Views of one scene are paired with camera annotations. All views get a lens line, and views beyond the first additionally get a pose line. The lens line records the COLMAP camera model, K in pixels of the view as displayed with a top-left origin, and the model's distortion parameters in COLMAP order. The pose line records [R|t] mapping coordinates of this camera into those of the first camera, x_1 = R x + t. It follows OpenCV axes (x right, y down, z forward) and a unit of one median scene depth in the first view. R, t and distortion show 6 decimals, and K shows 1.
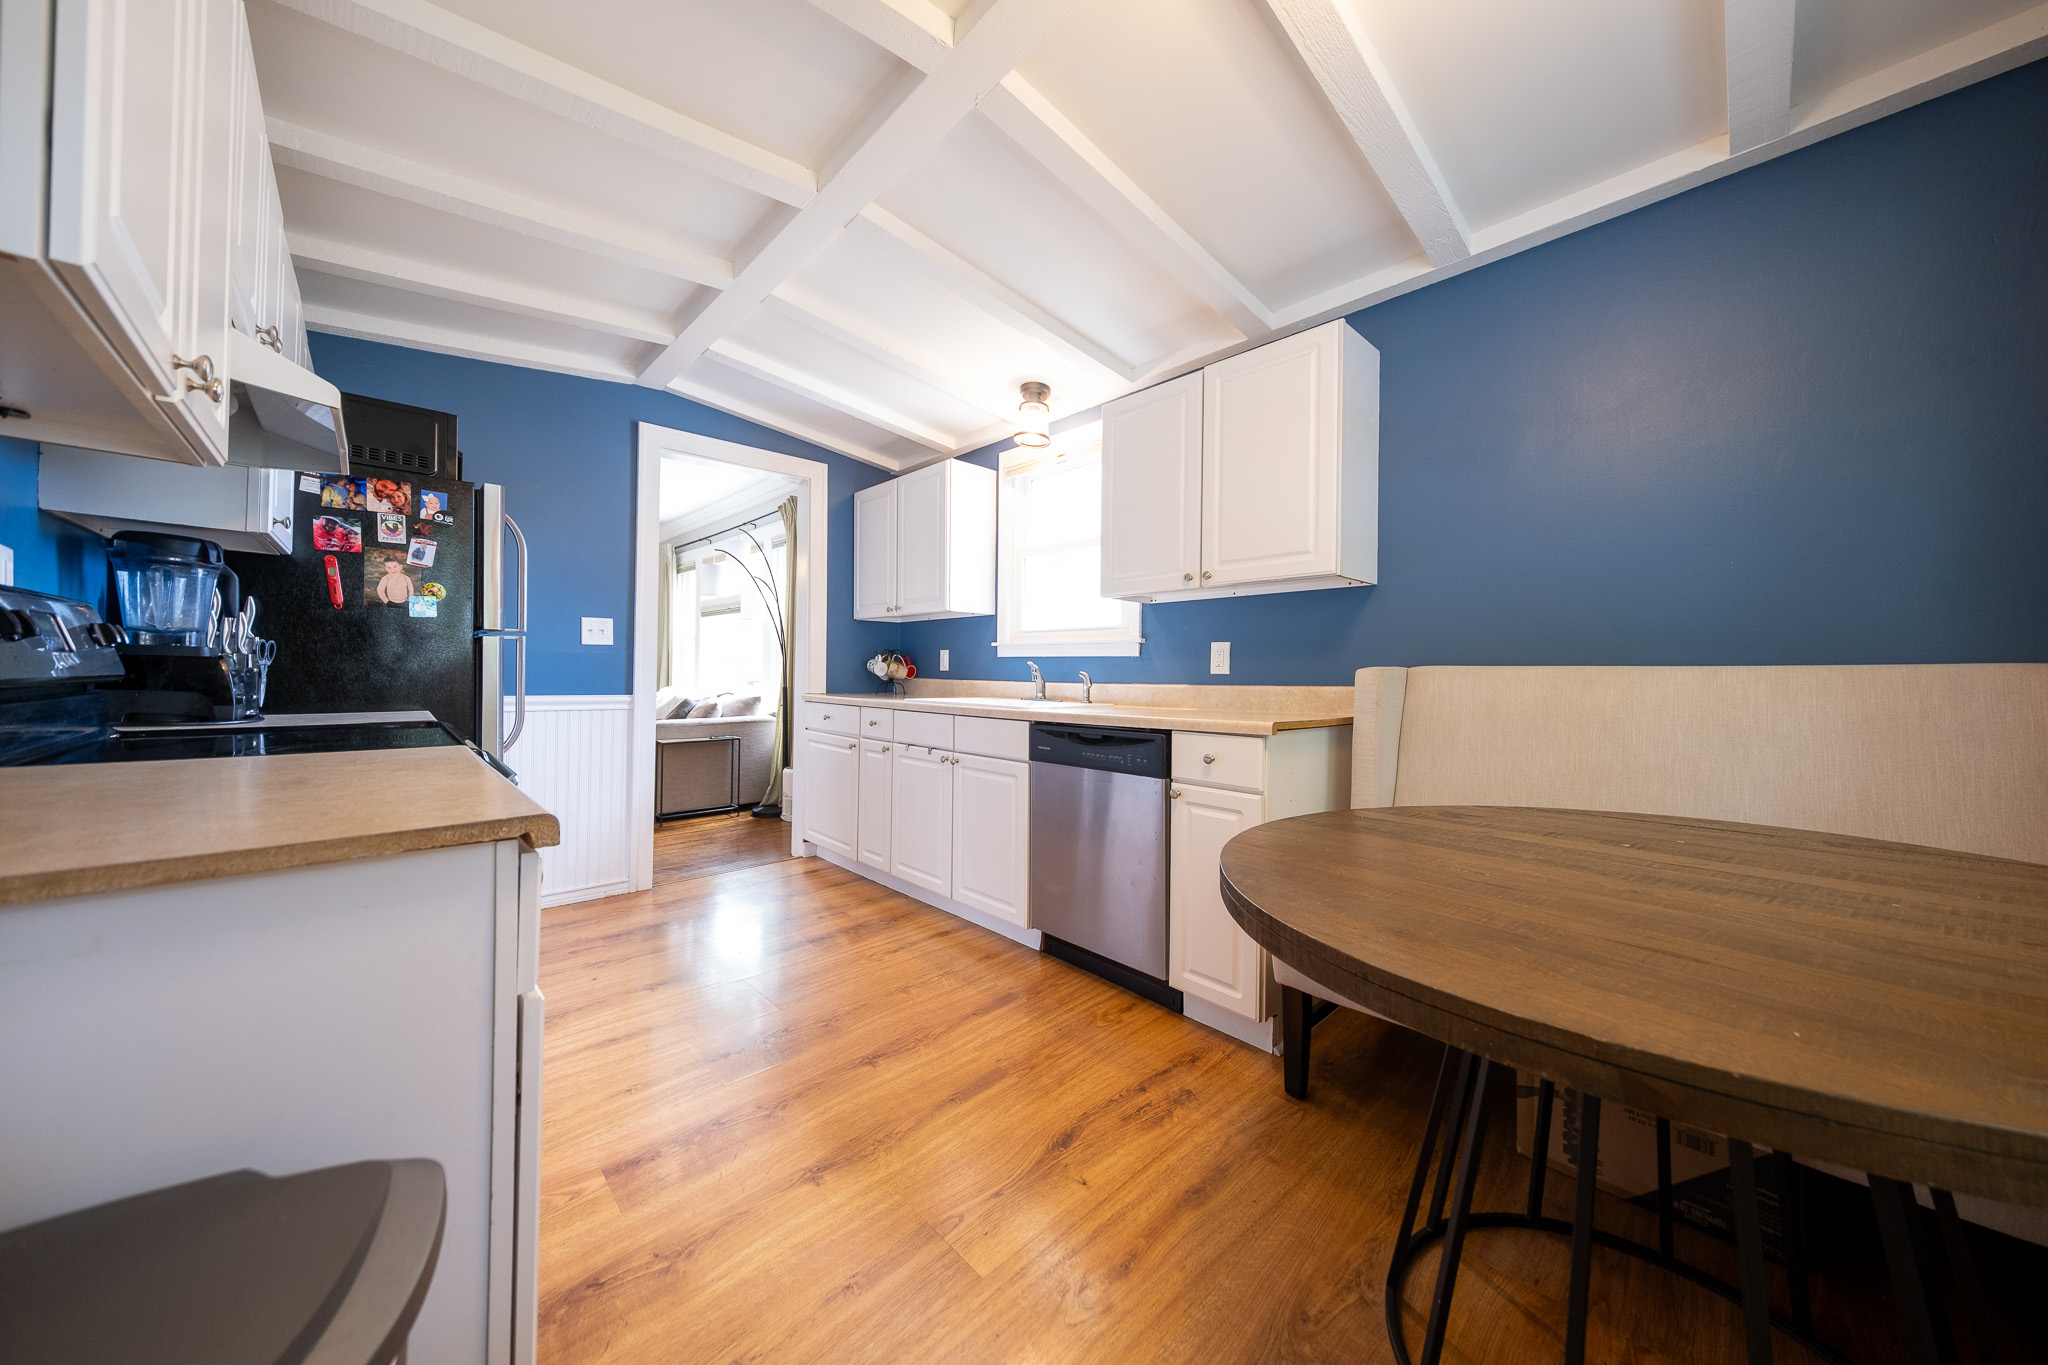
lens RADIAL K [[687.1, 0, 1024.1], [0, 687.1, 676.7], [0, 0, 1]] dist [0.010181, -0.004264]
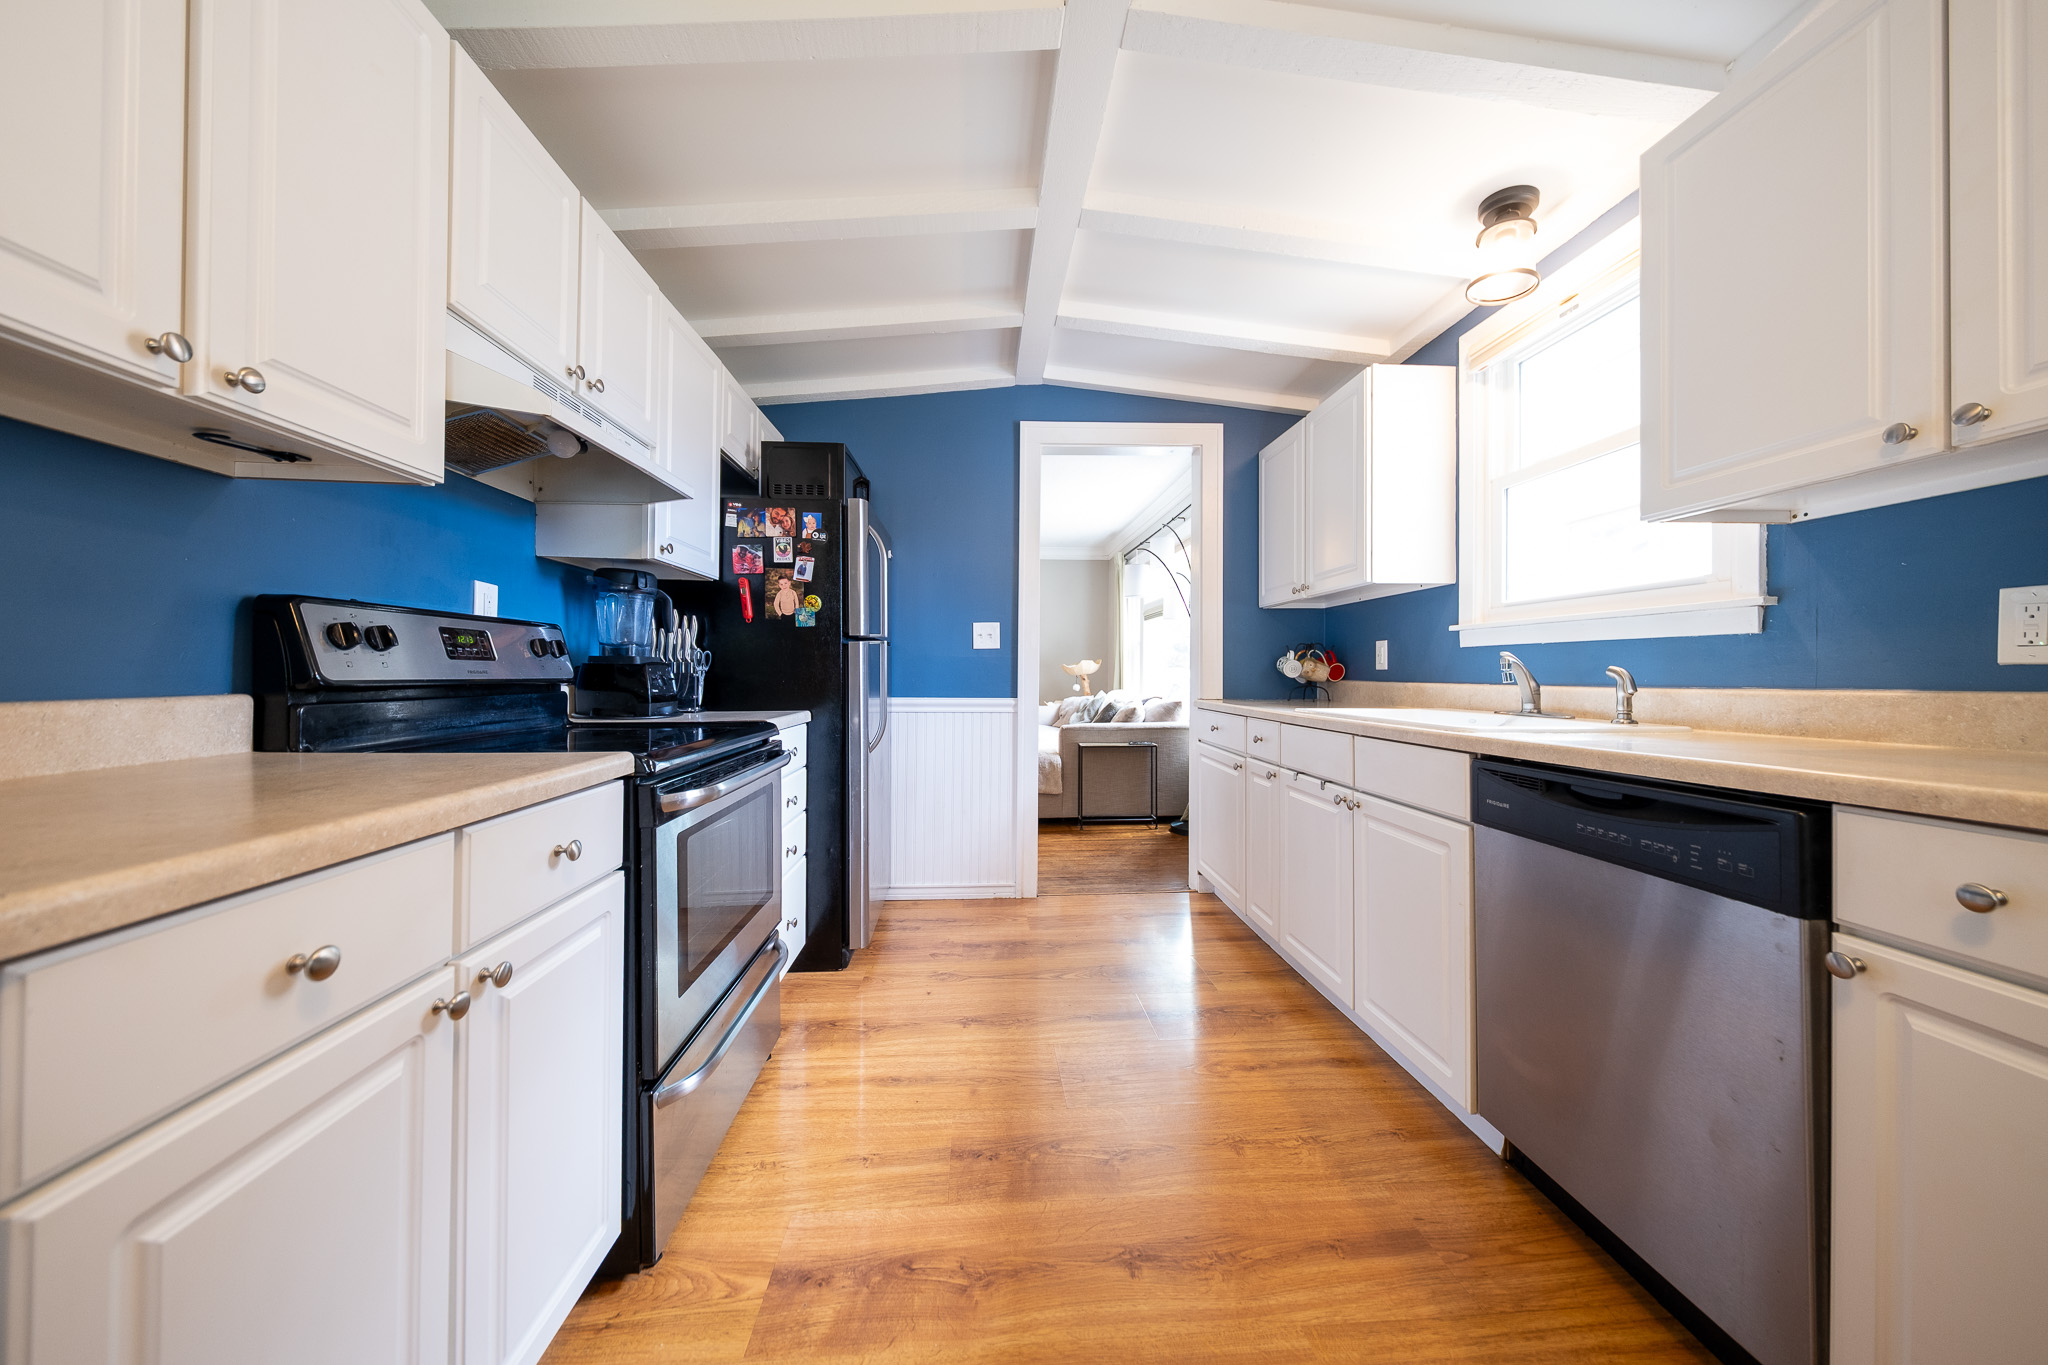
lens RADIAL K [[687.1, 0, 1024.1], [0, 687.1, 676.7], [0, 0, 1]] dist [0.010181, -0.004264]
pose [[0.765615, -0.008022, -0.643249, 0.088156], [0.004388, 0.999964, -0.007249, 0.003199], [0.643284, 0.002727, 0.765623, 0.299069]]
